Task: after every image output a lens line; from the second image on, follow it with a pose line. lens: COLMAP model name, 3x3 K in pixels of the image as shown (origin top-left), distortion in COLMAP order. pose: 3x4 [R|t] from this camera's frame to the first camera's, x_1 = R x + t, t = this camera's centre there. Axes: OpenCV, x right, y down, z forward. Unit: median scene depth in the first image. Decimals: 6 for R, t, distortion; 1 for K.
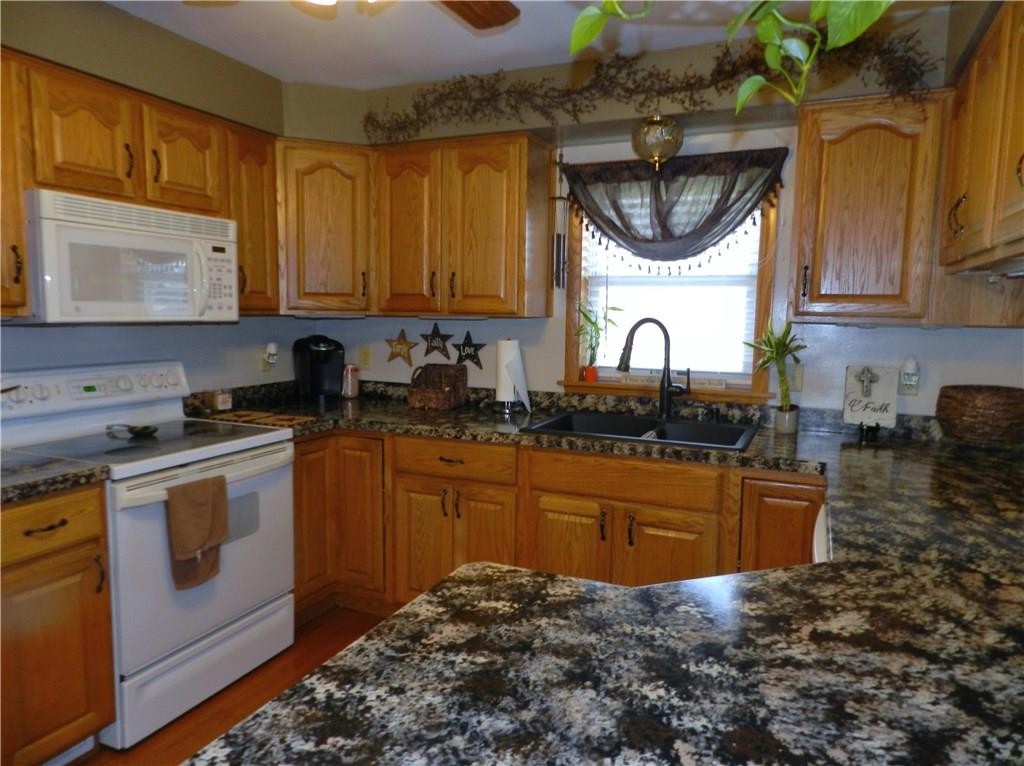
lens RADIAL K [[700.9, 0, 515.3], [0, 700.9, 385.2], [0, 0, 1]] dist [0.010282, -0.000957]
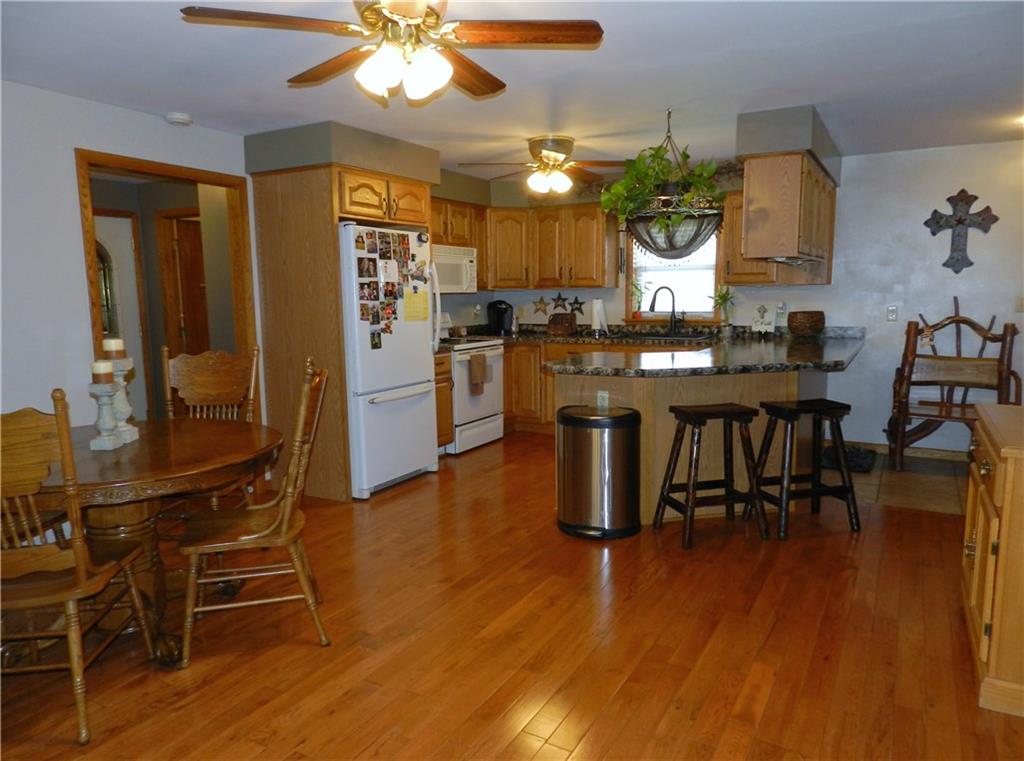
lens RADIAL K [[700.9, 0, 505.7], [0, 700.9, 384.8], [0, 0, 1]] dist [0.010282, -0.000957]
pose [[0.993116, -0.011478, -0.116572, -0.041727], [0.014638, 0.999547, 0.026285, 0.133165], [0.116217, -0.027810, 0.992834, -1.123670]]
